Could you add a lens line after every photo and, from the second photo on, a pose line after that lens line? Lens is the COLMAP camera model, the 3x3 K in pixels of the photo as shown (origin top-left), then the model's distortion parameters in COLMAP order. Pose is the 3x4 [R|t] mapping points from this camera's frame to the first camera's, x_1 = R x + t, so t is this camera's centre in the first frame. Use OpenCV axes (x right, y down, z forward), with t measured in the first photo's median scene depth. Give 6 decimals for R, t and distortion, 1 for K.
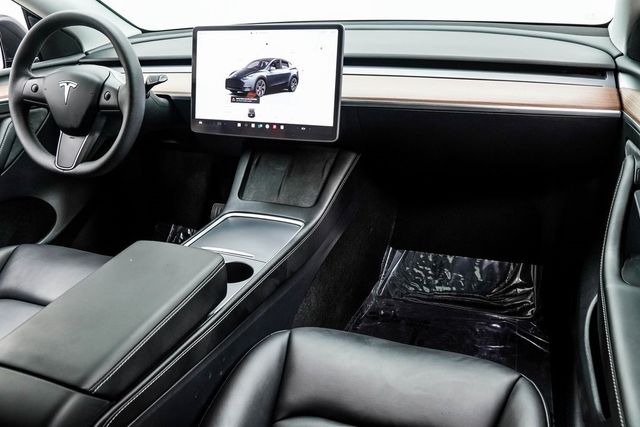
lens RADIAL K [[552.0, 0, 320.0], [0, 552.0, 213.5], [0, 0, 1]] dist [-0.039826, 0.010947]
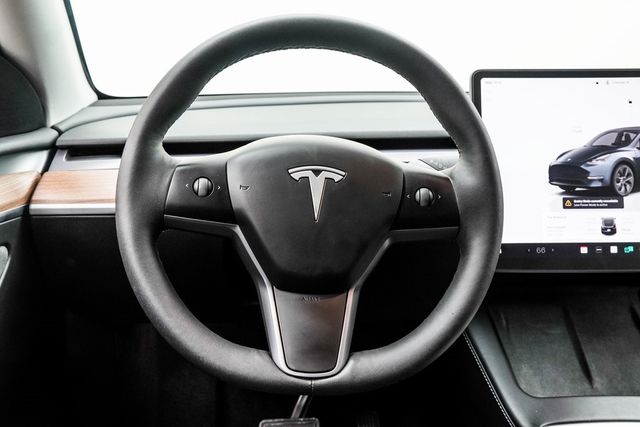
lens RADIAL K [[779.8, 0, 320.0], [0, 779.8, 213.5], [0, 0, 1]] dist [0.004306, 0.395510]
pose [[0.884695, -0.031399, 0.465112, -0.729310], [0.139544, 0.969817, -0.199956, -0.082253], [-0.444795, 0.241804, 0.862374, 0.469430]]
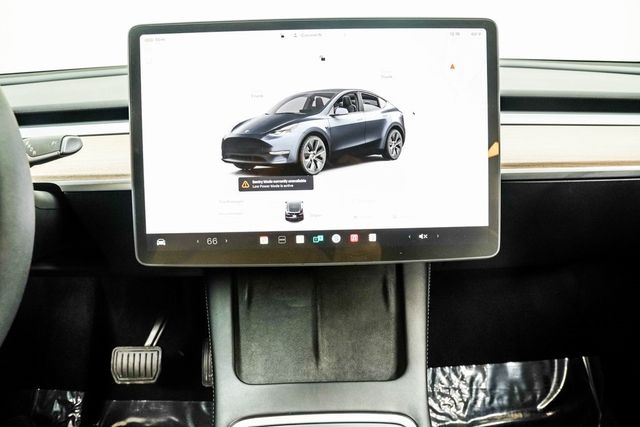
lens RADIAL K [[481.0, 0, 320.0], [0, 481.0, 213.5], [0, 0, 1]] dist [-0.139857, 0.116468]
pose [[0.918931, -0.097924, 0.382069, -0.254742], [0.135555, 0.988093, -0.072781, -0.151332], [-0.370392, 0.118672, 0.921263, 0.641511]]
